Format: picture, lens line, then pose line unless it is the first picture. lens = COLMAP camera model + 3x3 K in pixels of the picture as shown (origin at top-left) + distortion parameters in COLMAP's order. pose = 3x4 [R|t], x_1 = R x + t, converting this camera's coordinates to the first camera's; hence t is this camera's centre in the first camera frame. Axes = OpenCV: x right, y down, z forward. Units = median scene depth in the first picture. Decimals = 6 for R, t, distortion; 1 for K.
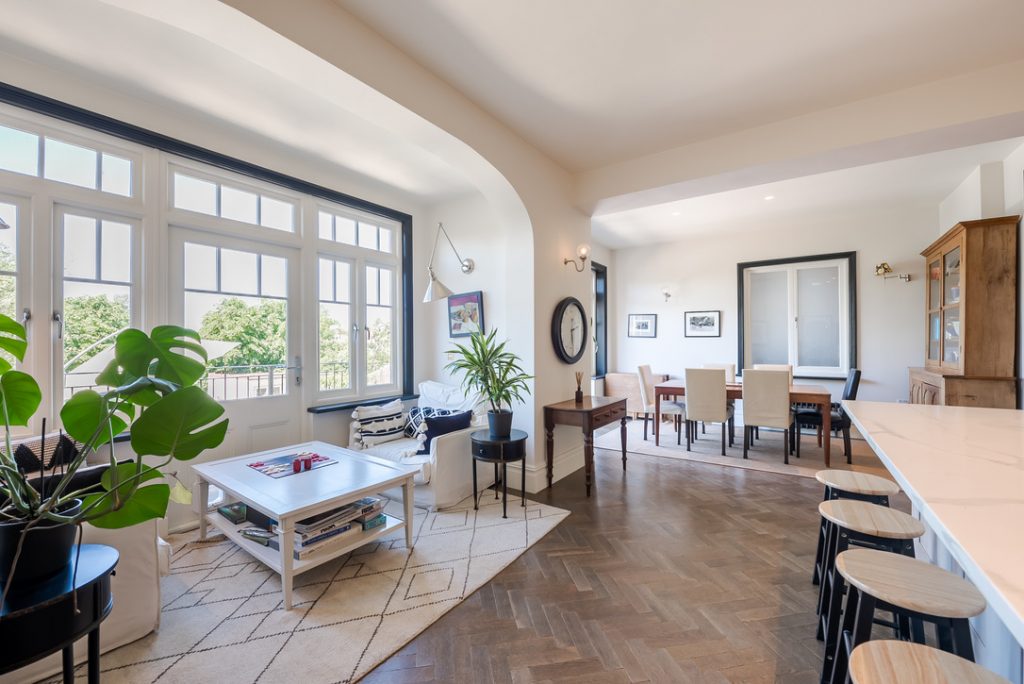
lens RADIAL K [[414.1, 0, 505.0], [0, 414.1, 339.6], [0, 0, 1]] dist [-0.004396, -0.001962]
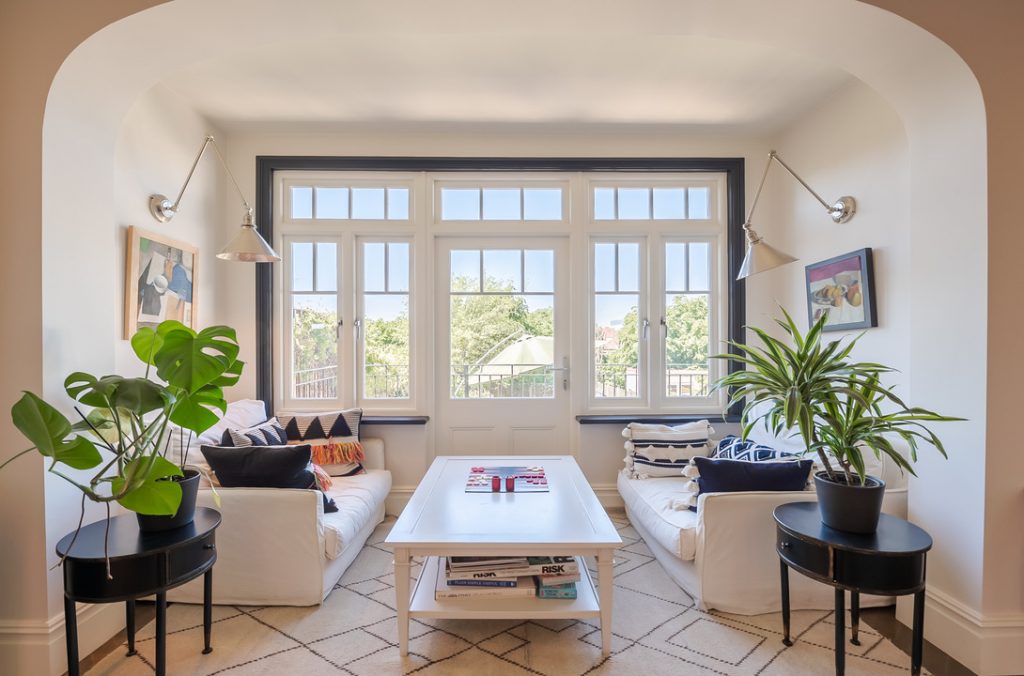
lens RADIAL K [[418.4, 0, 506.1], [0, 418.4, 345.5], [0, 0, 1]] dist [0.010435, 0.000299]
pose [[0.579916, 0.006656, -0.814649, 0.159090], [0.008656, 0.999860, 0.014331, 0.001305], [0.814630, -0.015363, 0.579777, 0.356264]]
